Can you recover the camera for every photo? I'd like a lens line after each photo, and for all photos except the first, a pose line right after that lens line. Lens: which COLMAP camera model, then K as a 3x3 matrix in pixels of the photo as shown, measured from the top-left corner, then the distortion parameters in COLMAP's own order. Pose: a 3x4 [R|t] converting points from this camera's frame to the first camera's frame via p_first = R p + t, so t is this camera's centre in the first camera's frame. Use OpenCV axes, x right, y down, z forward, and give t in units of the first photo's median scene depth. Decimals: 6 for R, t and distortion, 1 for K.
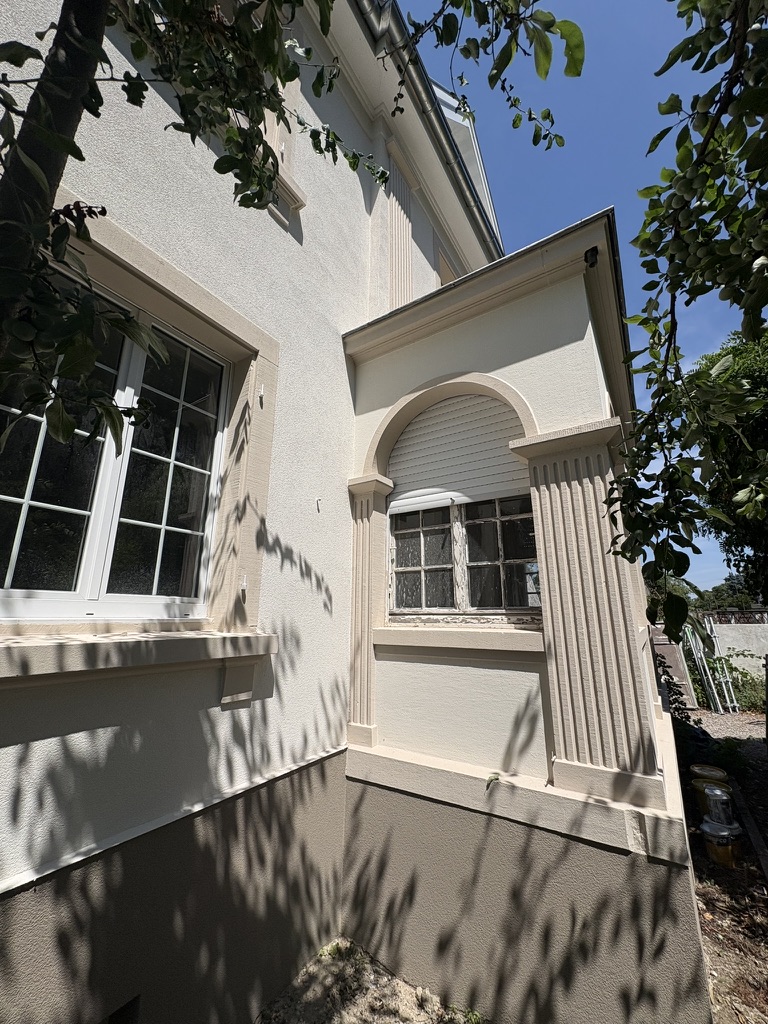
lens RADIAL K [[404.5, 0, 385.7], [0, 404.5, 511.7], [0, 0, 1]] dist [0.004215, 0.000847]
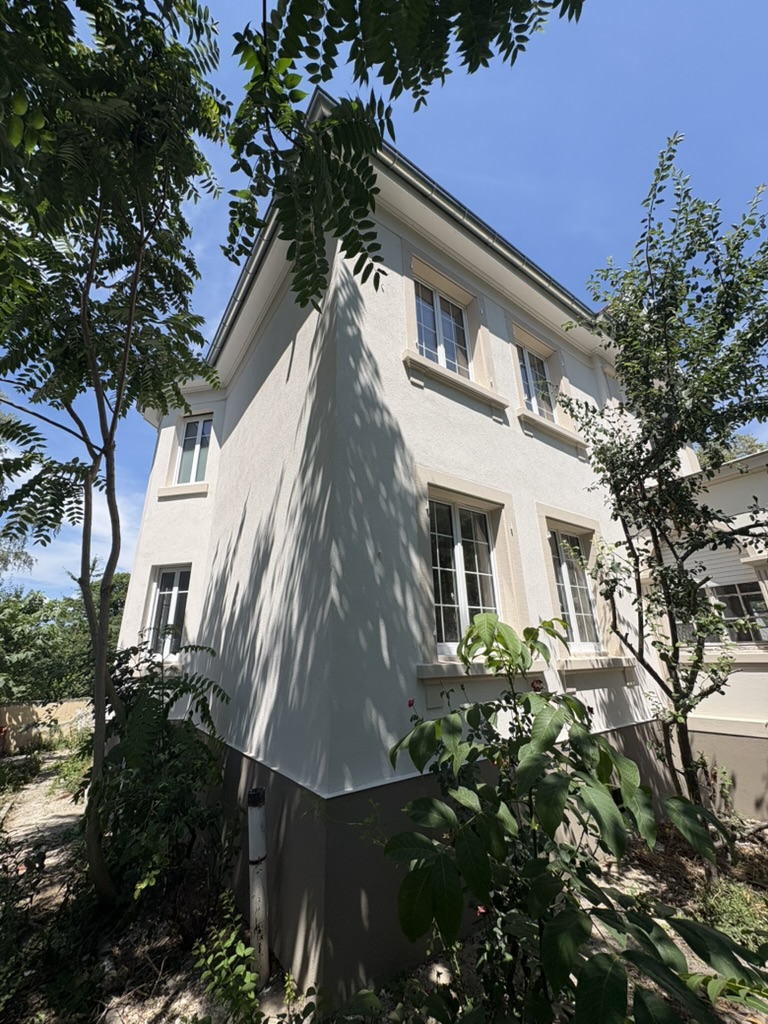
lens RADIAL K [[404.5, 0, 380.2], [0, 404.5, 513.4], [0, 0, 1]] dist [0.004215, 0.000847]
pose [[0.928759, -0.153753, -0.337293, -0.699321], [0.124183, 0.986397, -0.107698, -0.427461], [0.349263, 0.058140, 0.935219, -1.669723]]
